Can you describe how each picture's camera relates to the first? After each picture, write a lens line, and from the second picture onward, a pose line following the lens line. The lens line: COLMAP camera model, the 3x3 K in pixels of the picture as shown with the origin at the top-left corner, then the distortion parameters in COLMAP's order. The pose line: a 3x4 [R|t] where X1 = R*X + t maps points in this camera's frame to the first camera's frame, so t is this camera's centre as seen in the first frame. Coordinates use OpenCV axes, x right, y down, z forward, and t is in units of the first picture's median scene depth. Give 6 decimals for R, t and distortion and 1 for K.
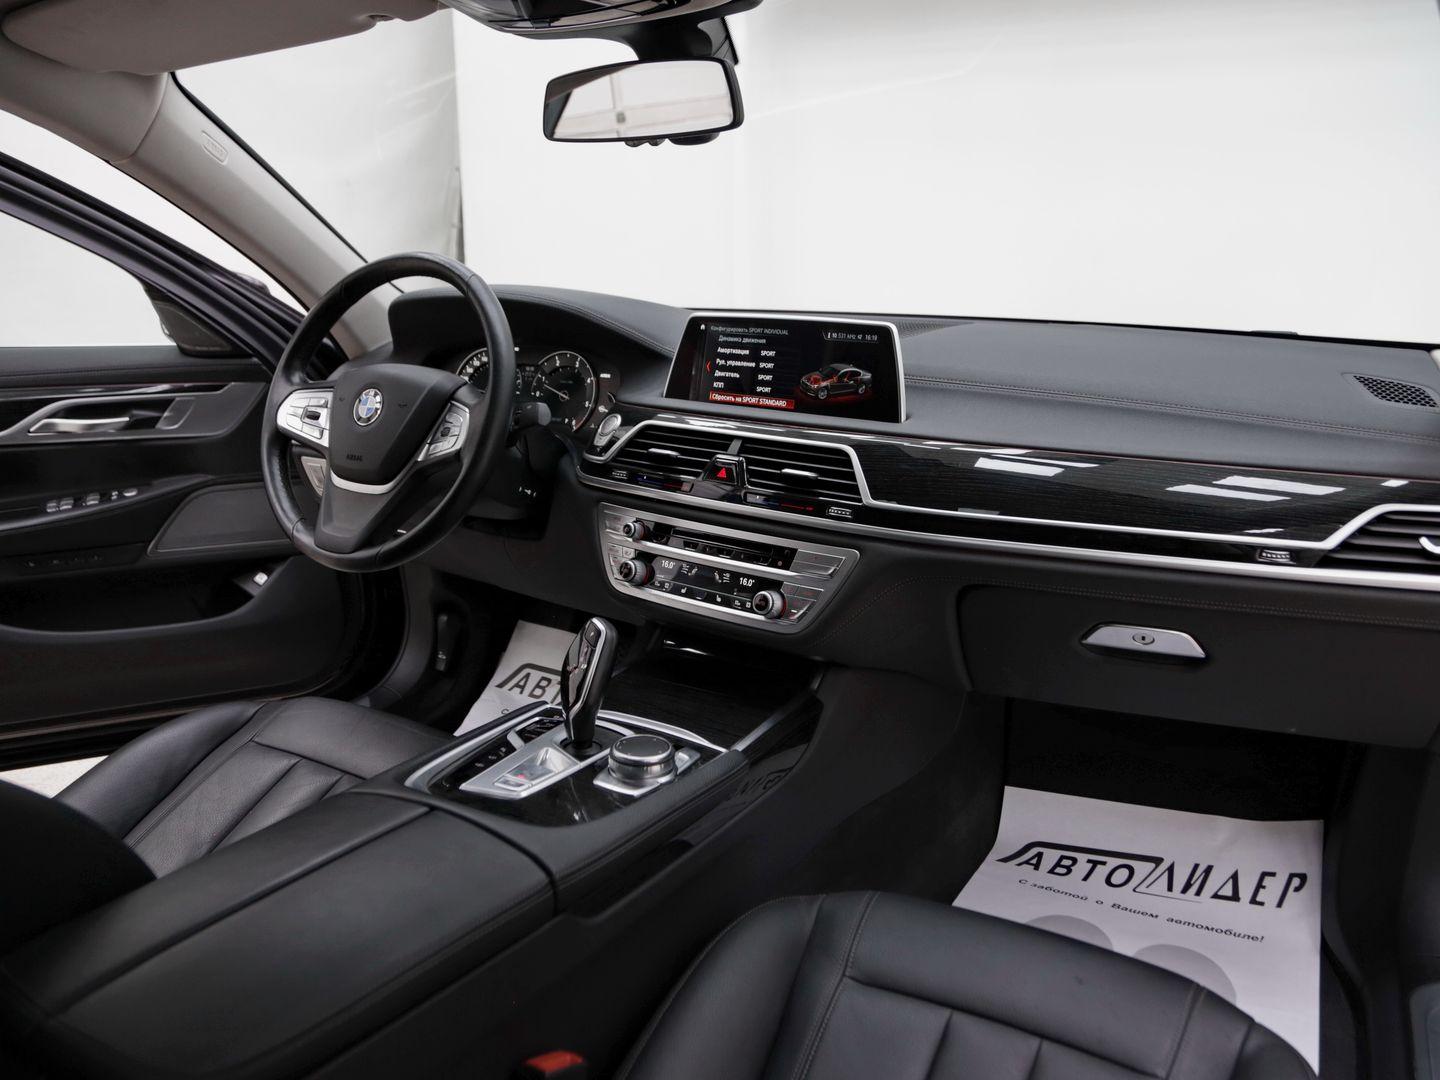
lens RADIAL K [[966.0, 0, 718.3], [0, 966.0, 545.4], [0, 0, 1]] dist [0.005650, 0.000215]
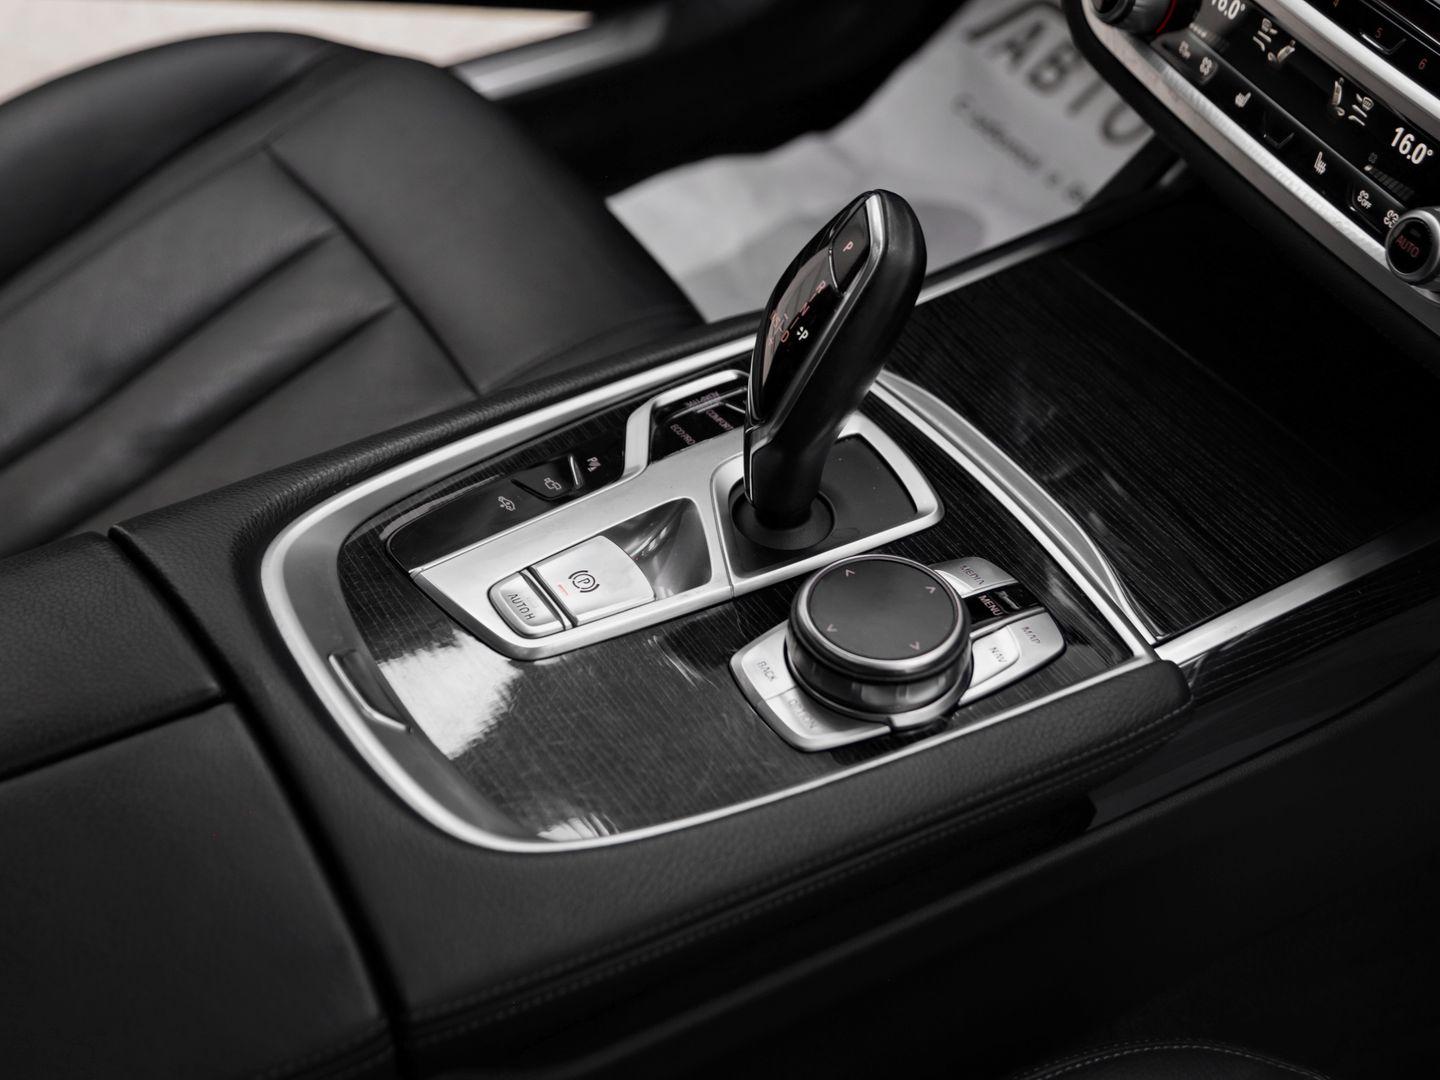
lens RADIAL K [[2018.1, 0, 721.4], [0, 2018.1, 541.6], [0, 0, 1]] dist [0.098328, 0.000000]
pose [[0.898816, 0.313363, -0.306485, 0.067223], [-0.158739, 0.884462, 0.438782, -0.100108], [0.408572, -0.345733, 0.844712, 0.249969]]
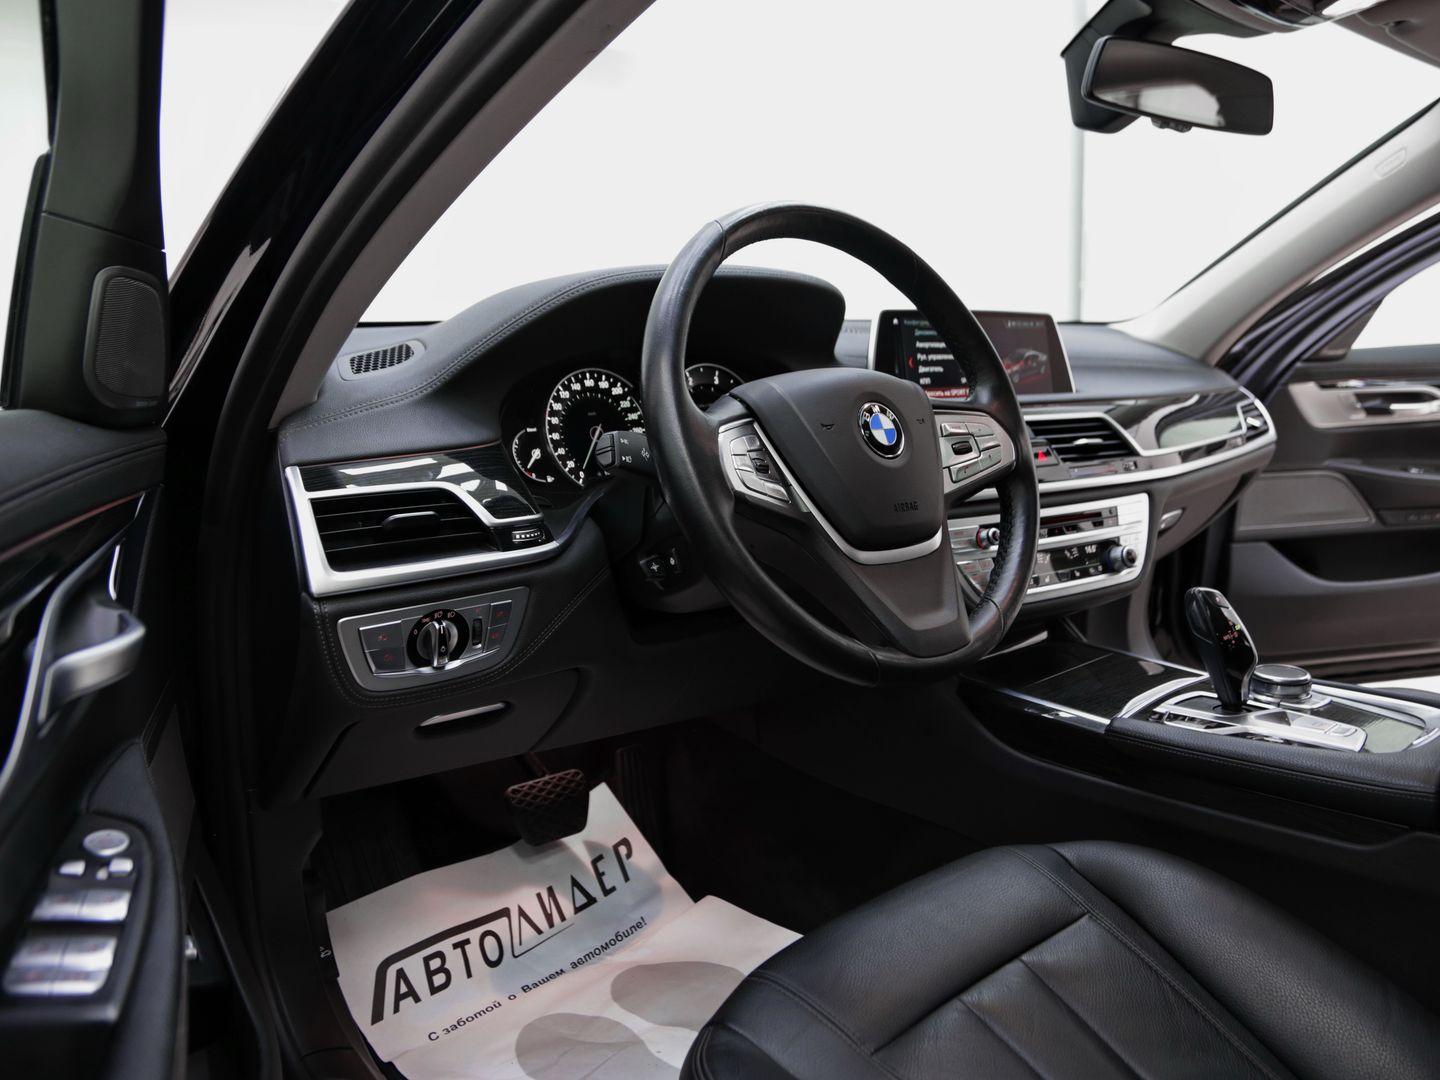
lens RADIAL K [[966.0, 0, 719.8], [0, 966.0, 537.4], [0, 0, 1]] dist [0.005650, 0.000215]
pose [[0.325601, -0.166416, 0.930747, -0.968897], [0.285864, 0.955646, 0.070865, -0.146899], [-0.901258, 0.242994, 0.358731, 0.892337]]
